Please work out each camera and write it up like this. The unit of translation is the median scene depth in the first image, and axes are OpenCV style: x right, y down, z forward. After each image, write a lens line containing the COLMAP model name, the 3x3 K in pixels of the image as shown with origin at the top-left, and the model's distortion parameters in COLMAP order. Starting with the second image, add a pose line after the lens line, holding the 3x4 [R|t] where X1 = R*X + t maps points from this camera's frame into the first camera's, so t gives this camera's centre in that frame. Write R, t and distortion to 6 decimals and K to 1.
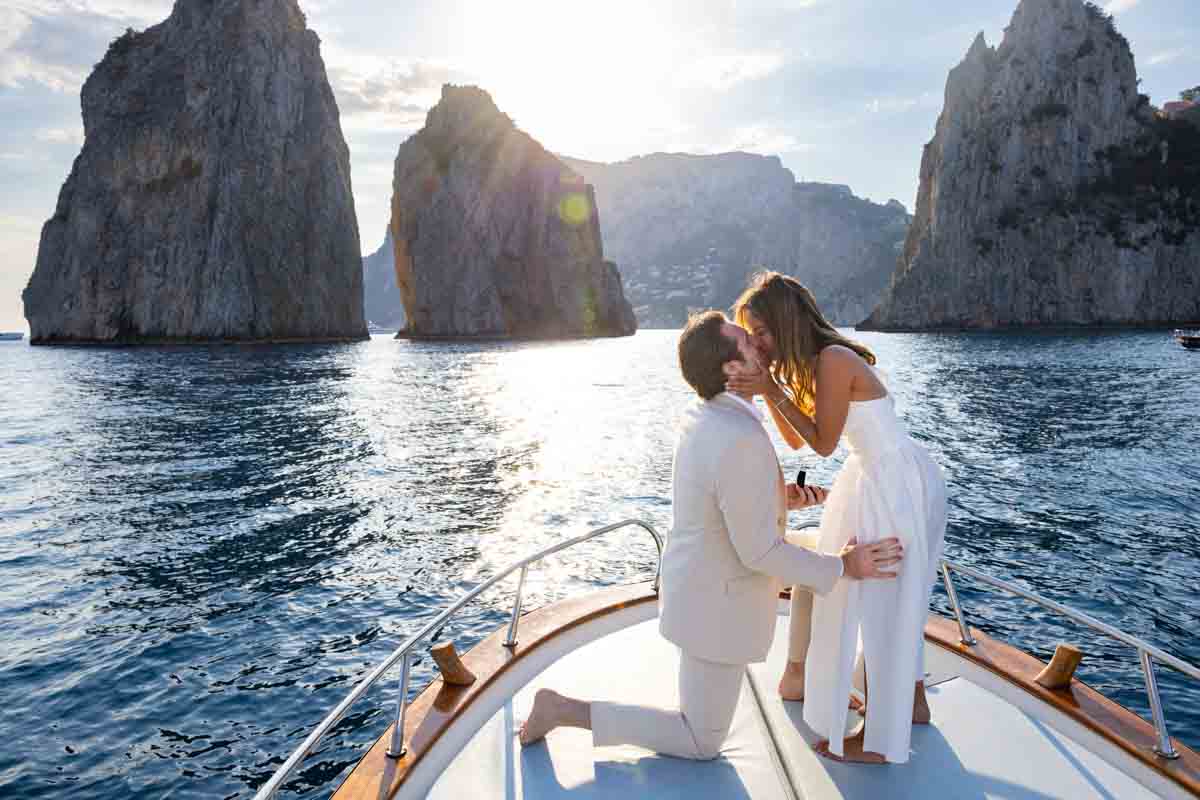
lens RADIAL K [[842.6, 0, 601.5], [0, 842.6, 387.1], [0, 0, 1]] dist [0.002027, -0.000652]
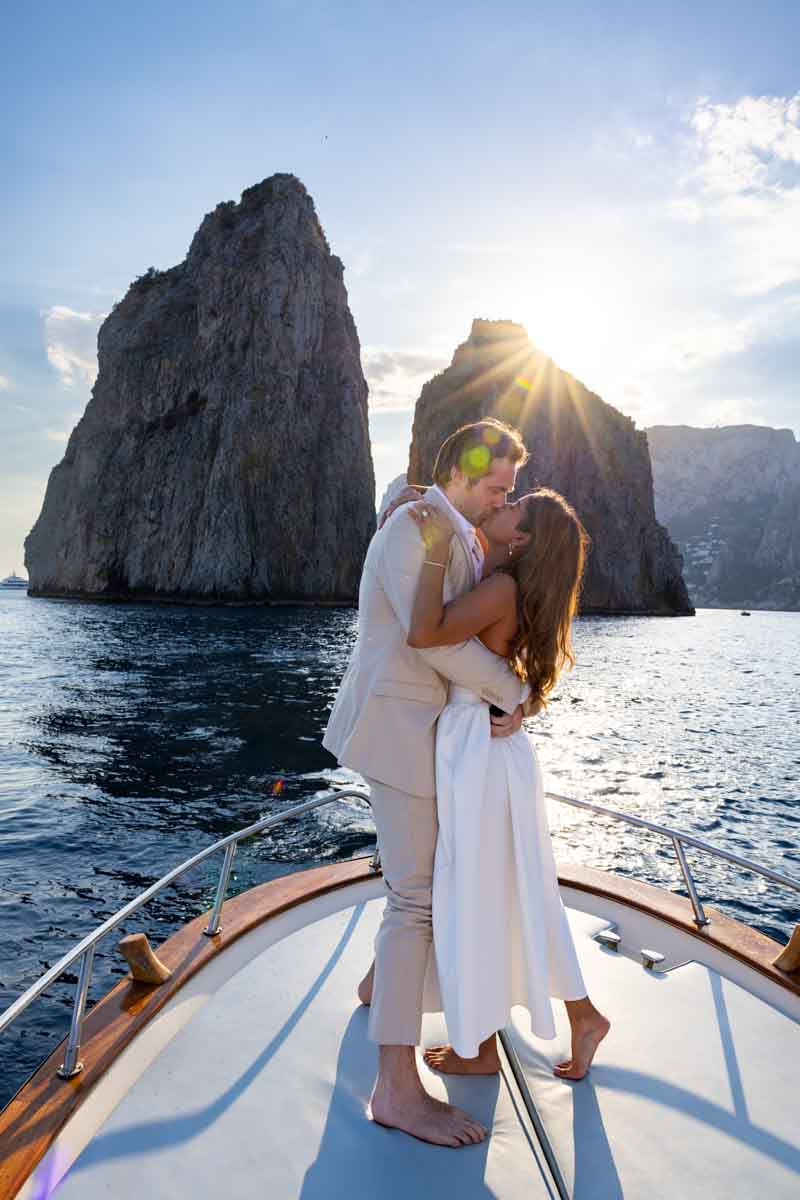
lens RADIAL K [[840.2, 0, 400.0], [0, 840.2, 600.0], [0, 0, 1]] dist [-0.004755, 0.003621]
pose [[0.974861, 0.042554, -0.218712, -0.067368], [-0.057449, 0.996409, -0.062200, -0.010429], [0.215280, 0.073201, 0.973805, 0.175521]]
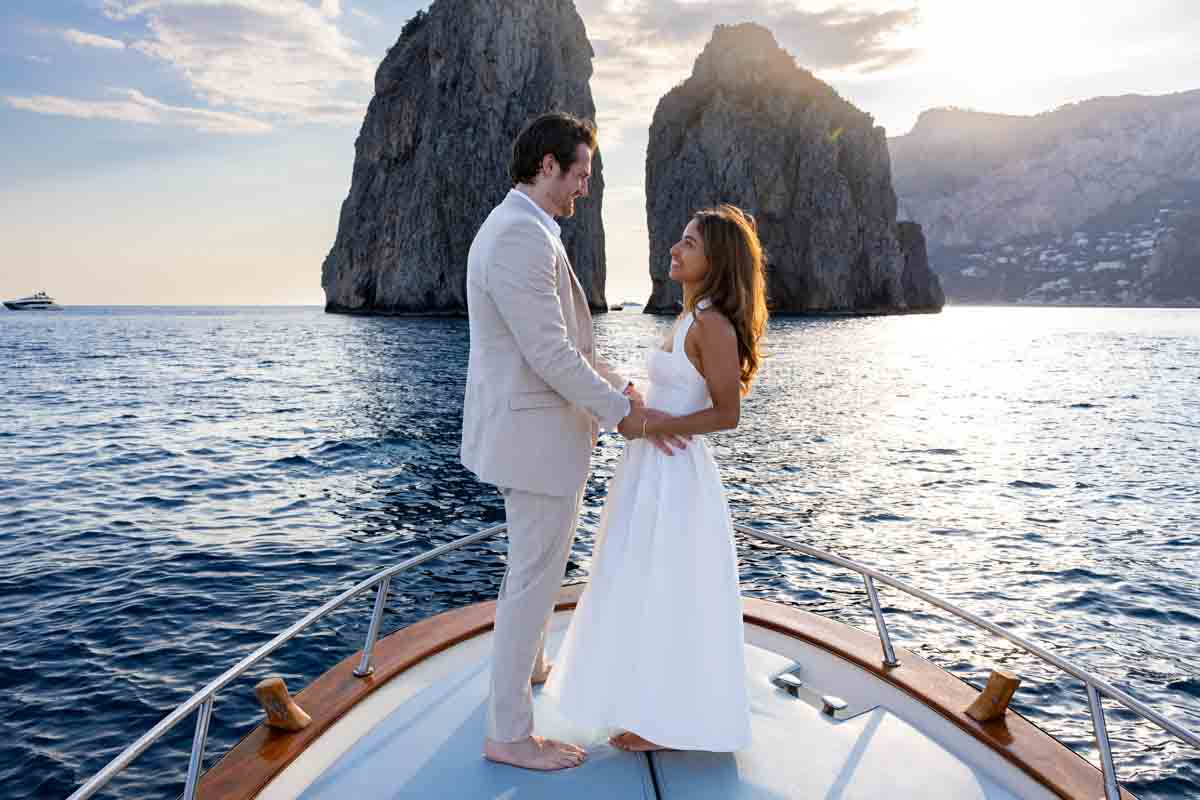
lens RADIAL K [[840.2, 0, 583.3], [0, 840.2, 398.8], [0, 0, 1]] dist [-0.004755, 0.003621]
pose [[0.890433, 0.064579, -0.450510, 0.126784], [-0.044304, 0.997480, 0.055417, -0.011938], [0.452953, -0.029386, 0.891050, 0.157722]]
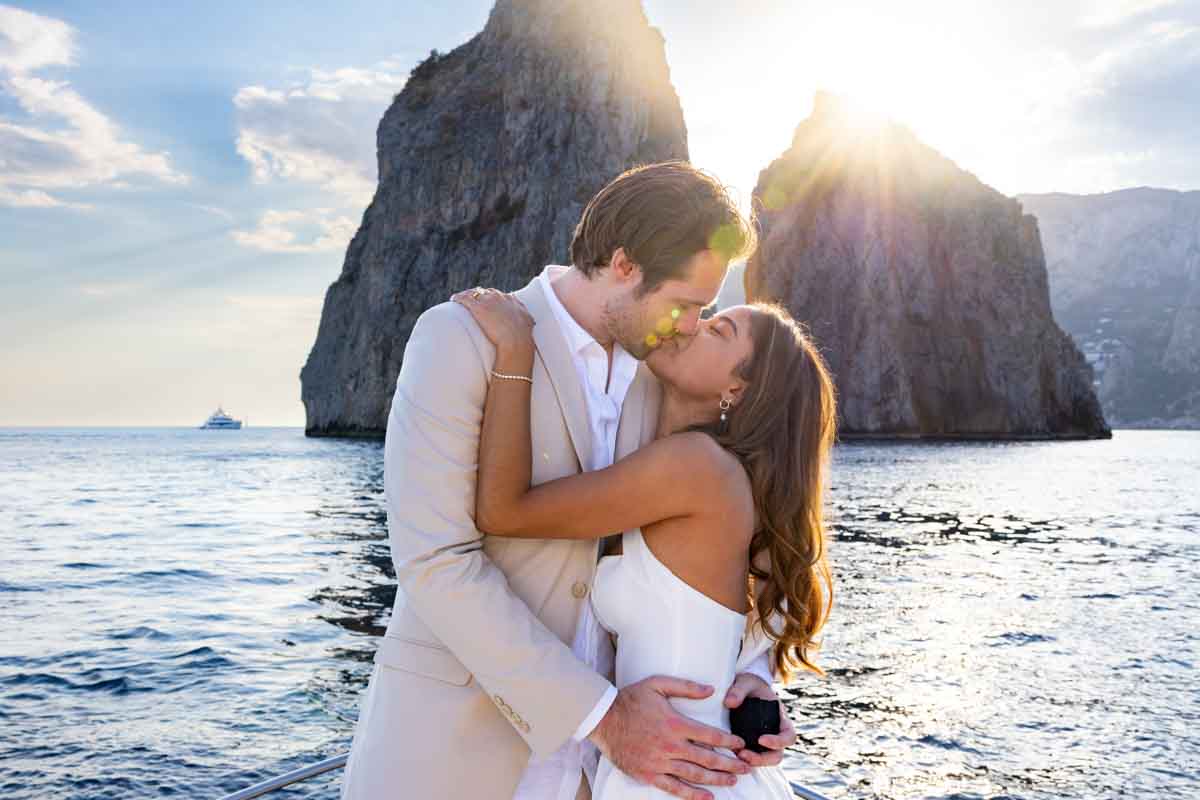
lens RADIAL K [[1073.4, 0, 602.4], [0, 1073.4, 380.9], [0, 0, 1]] dist [-0.013392, 0.001890]
pose [[0.954167, 0.003290, -0.299257, -0.097566], [-0.036114, 0.993898, -0.104220, -0.005366], [0.297088, 0.110251, 0.948464, 0.105055]]
